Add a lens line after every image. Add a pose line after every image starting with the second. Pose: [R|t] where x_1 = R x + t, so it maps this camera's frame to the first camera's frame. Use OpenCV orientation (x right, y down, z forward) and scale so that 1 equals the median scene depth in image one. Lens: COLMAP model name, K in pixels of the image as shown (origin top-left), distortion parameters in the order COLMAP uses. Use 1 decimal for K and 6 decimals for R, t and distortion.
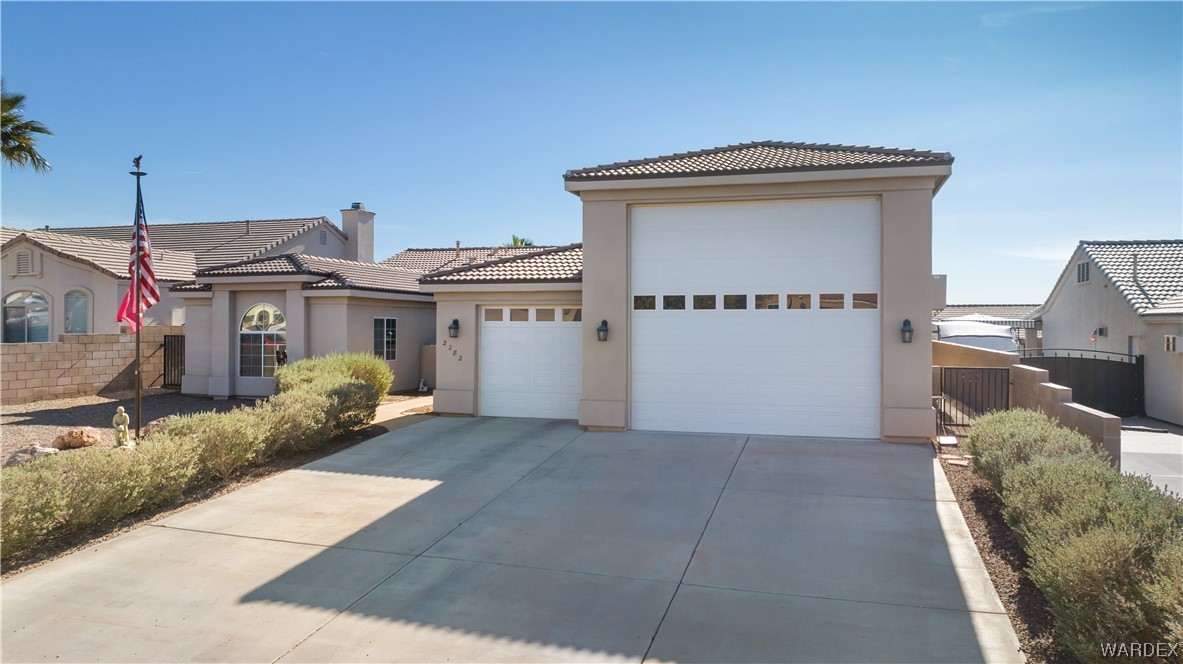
lens RADIAL K [[827.3, 0, 591.5], [0, 827.3, 332.0], [0, 0, 1]] dist [-0.030140, -0.000812]
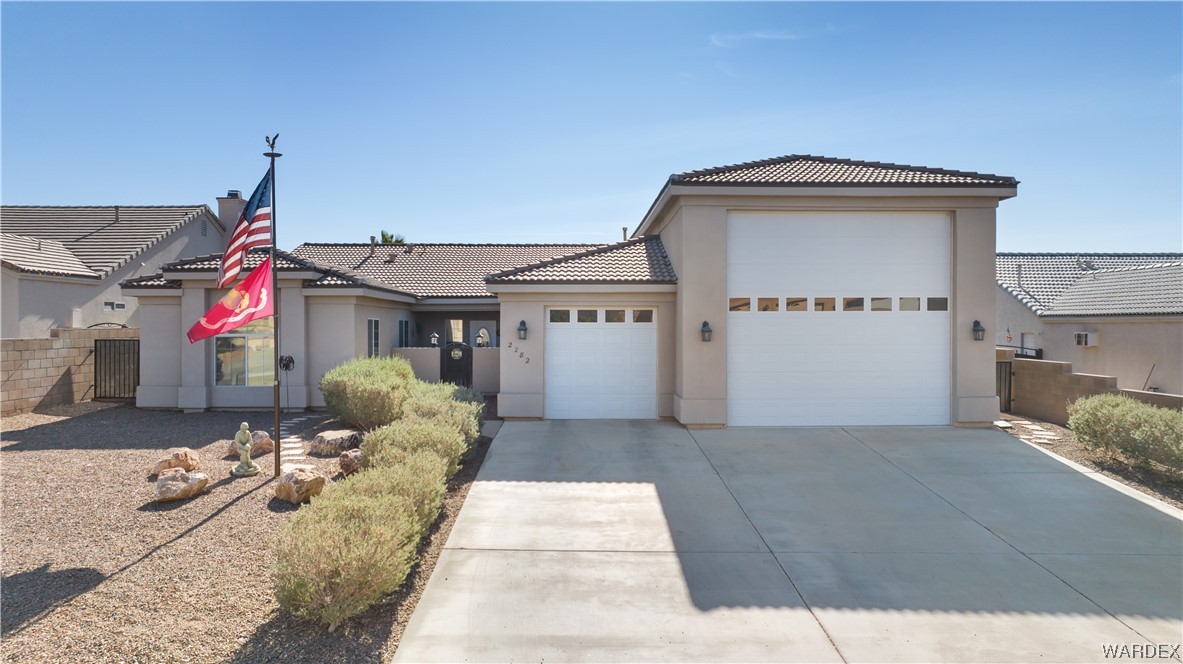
lens RADIAL K [[832.2, 0, 586.3], [0, 832.2, 341.0], [0, 0, 1]] dist [-0.020721, -0.000179]
pose [[0.955725, -0.009126, 0.294119, -0.382203], [0.005605, 0.999902, 0.012809, -0.003469], [-0.294207, -0.010594, 0.955683, 0.042375]]
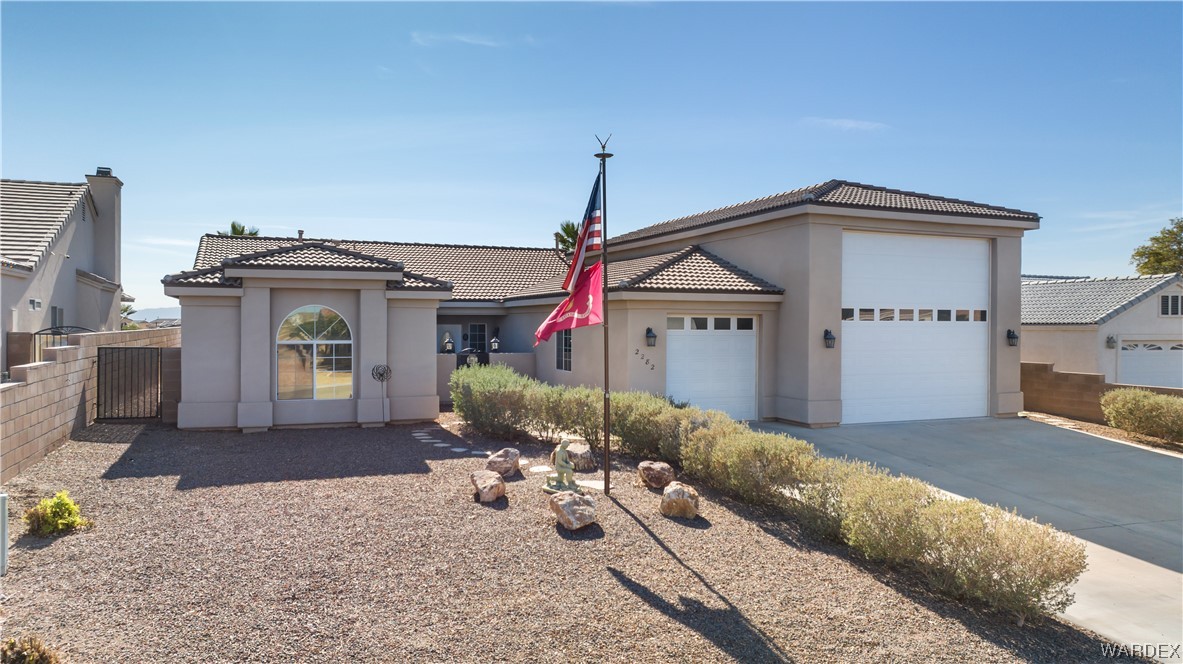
lens RADIAL K [[832.2, 0, 586.3], [0, 832.2, 341.0], [0, 0, 1]] dist [-0.020721, -0.000179]
pose [[0.791091, -0.010628, 0.611606, -0.831525], [0.002257, 0.999893, 0.014457, -0.014251], [-0.611694, -0.010057, 0.791030, 0.263132]]
